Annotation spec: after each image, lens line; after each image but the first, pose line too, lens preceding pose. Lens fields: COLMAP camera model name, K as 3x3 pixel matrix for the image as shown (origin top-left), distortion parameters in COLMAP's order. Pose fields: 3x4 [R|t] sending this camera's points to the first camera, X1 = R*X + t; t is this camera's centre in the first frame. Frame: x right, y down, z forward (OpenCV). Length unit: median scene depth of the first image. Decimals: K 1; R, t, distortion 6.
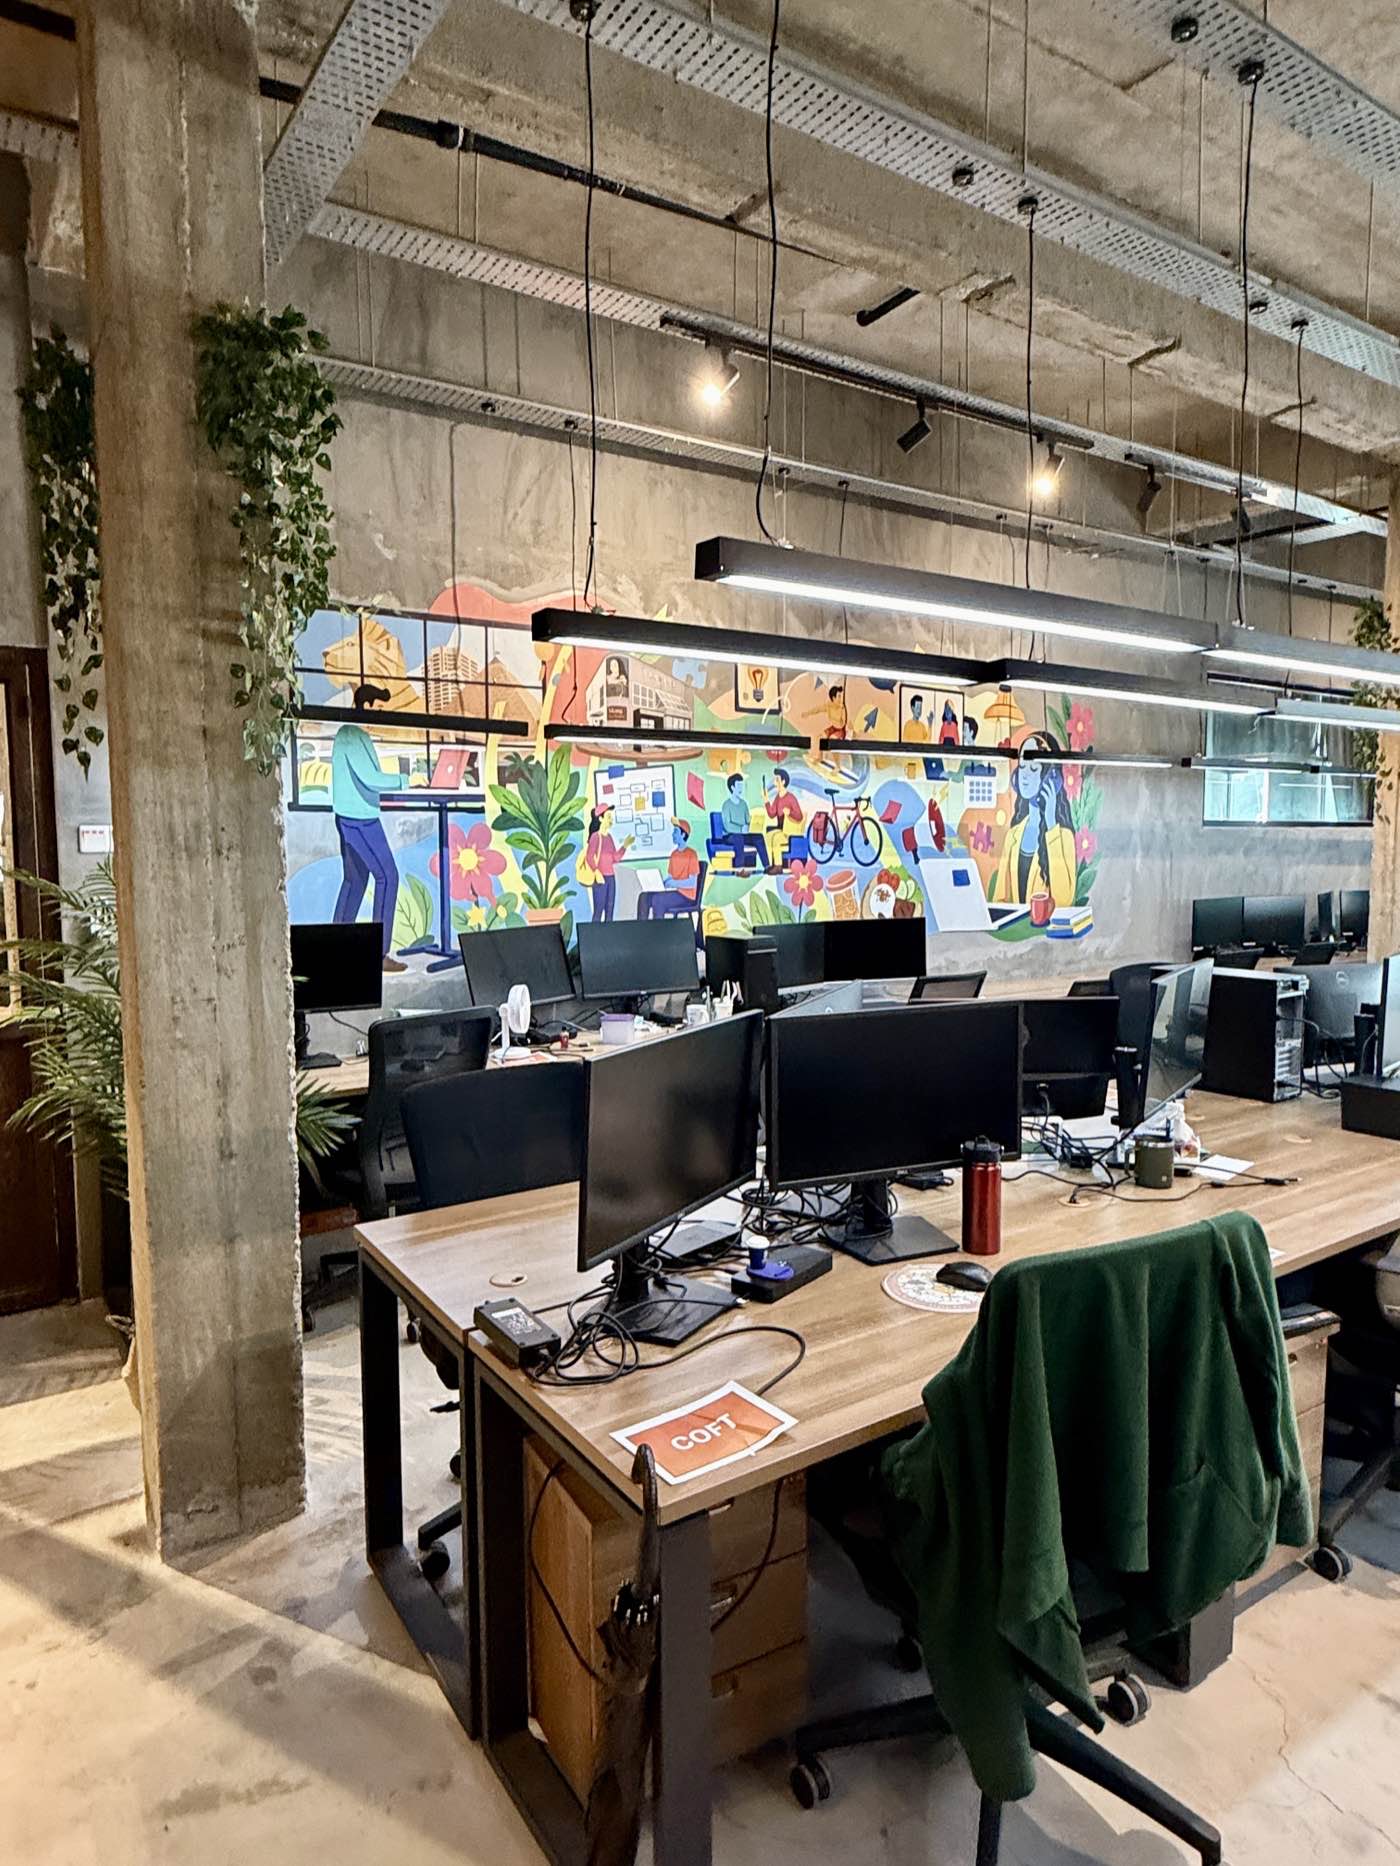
lens RADIAL K [[1135.9, 0, 694.8], [0, 1135.9, 921.2], [0, 0, 1]] dist [-0.006055, 0.000735]
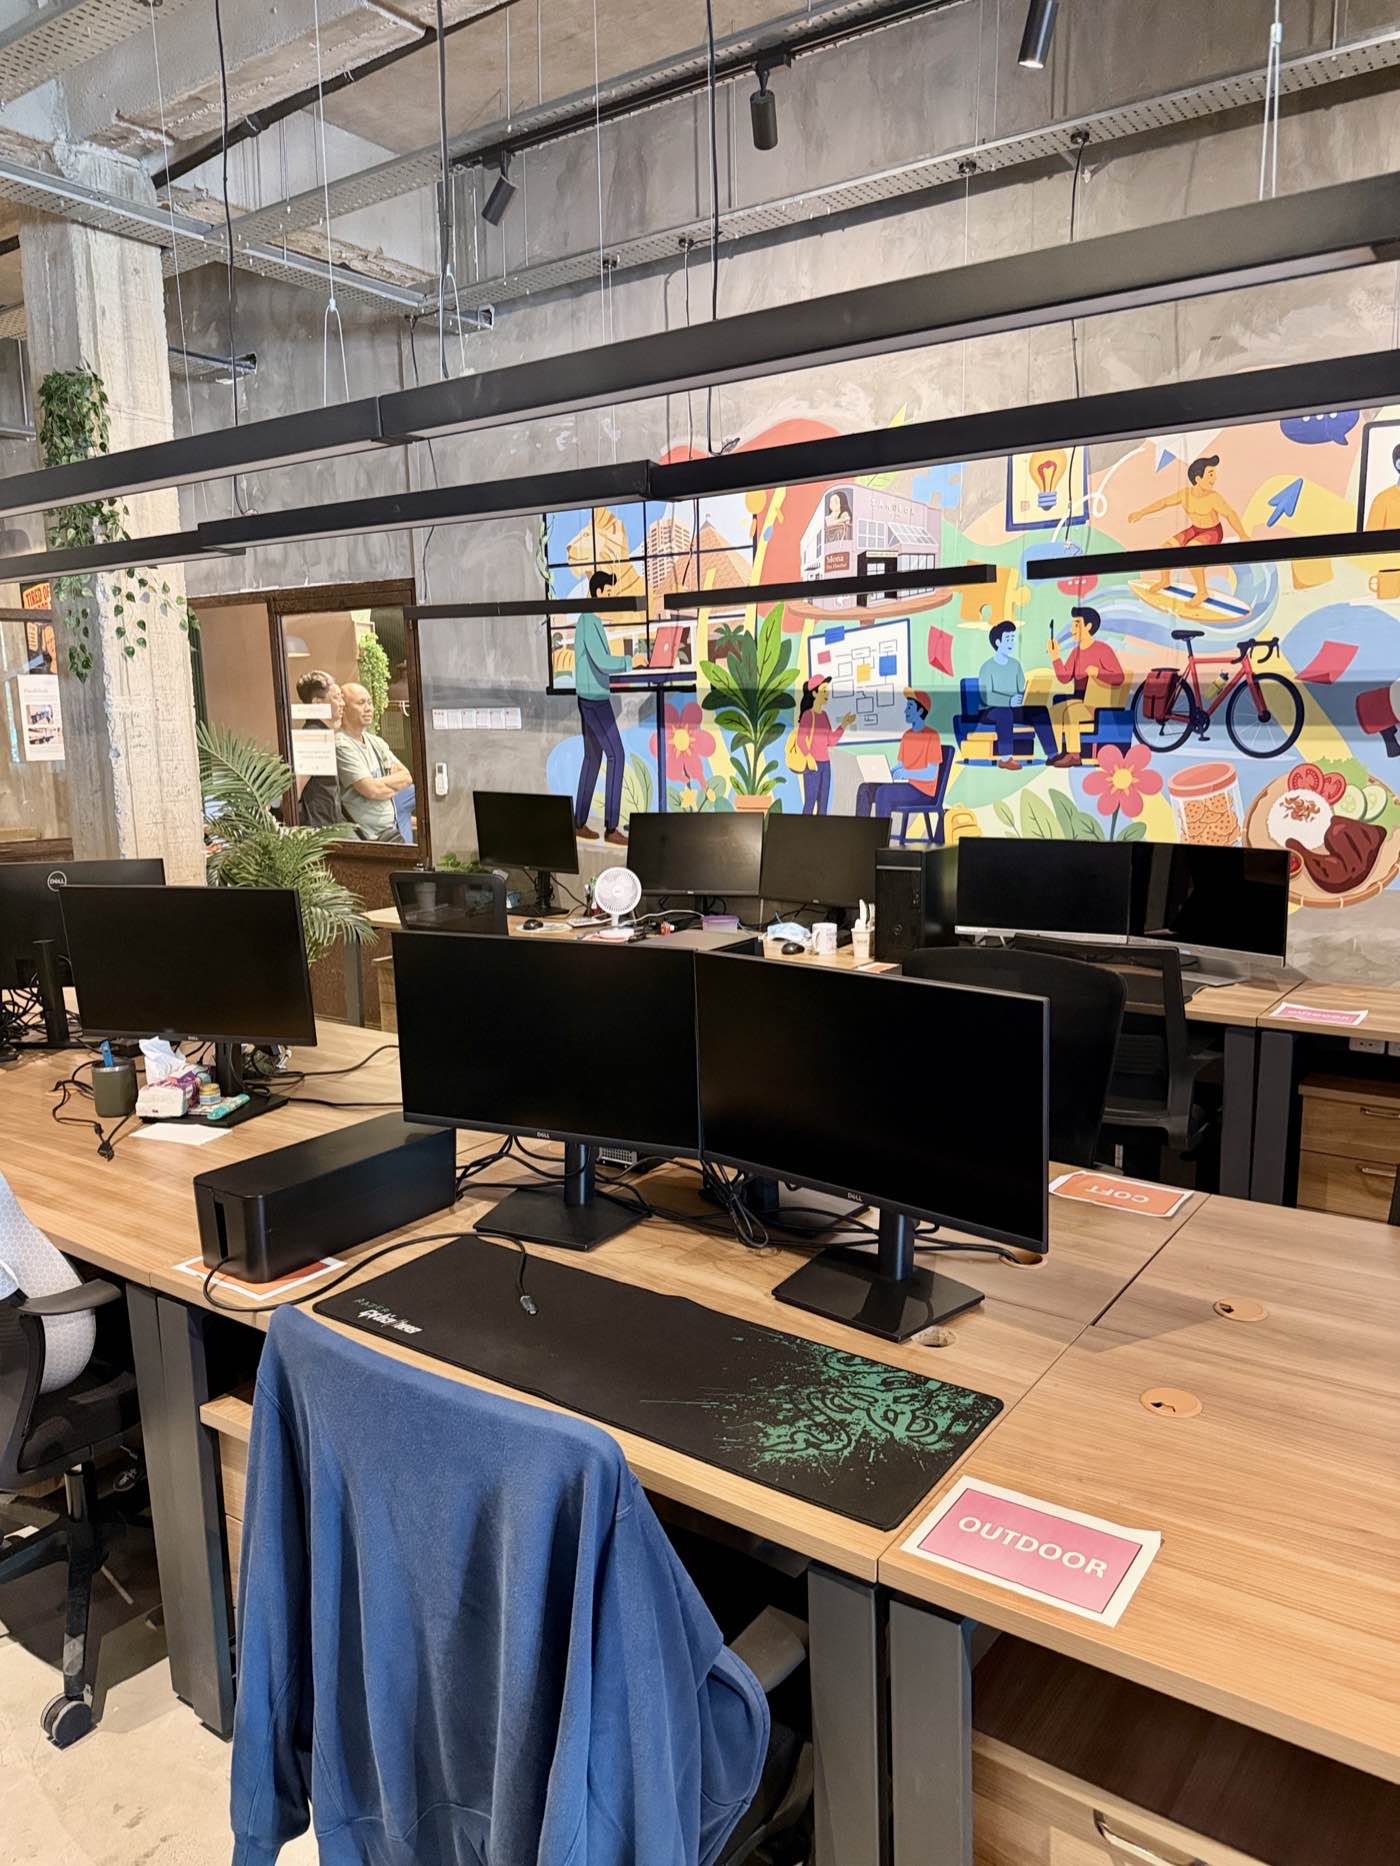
lens RADIAL K [[1330.7, 0, 695.9], [0, 1330.7, 947.5], [0, 0, 1]] dist [0.027004, -0.021440]
pose [[0.357790, 0.161316, -0.919763, 0.826632], [-0.048430, 0.986845, 0.154242, -0.051558], [0.932545, -0.010642, 0.360896, 0.552883]]
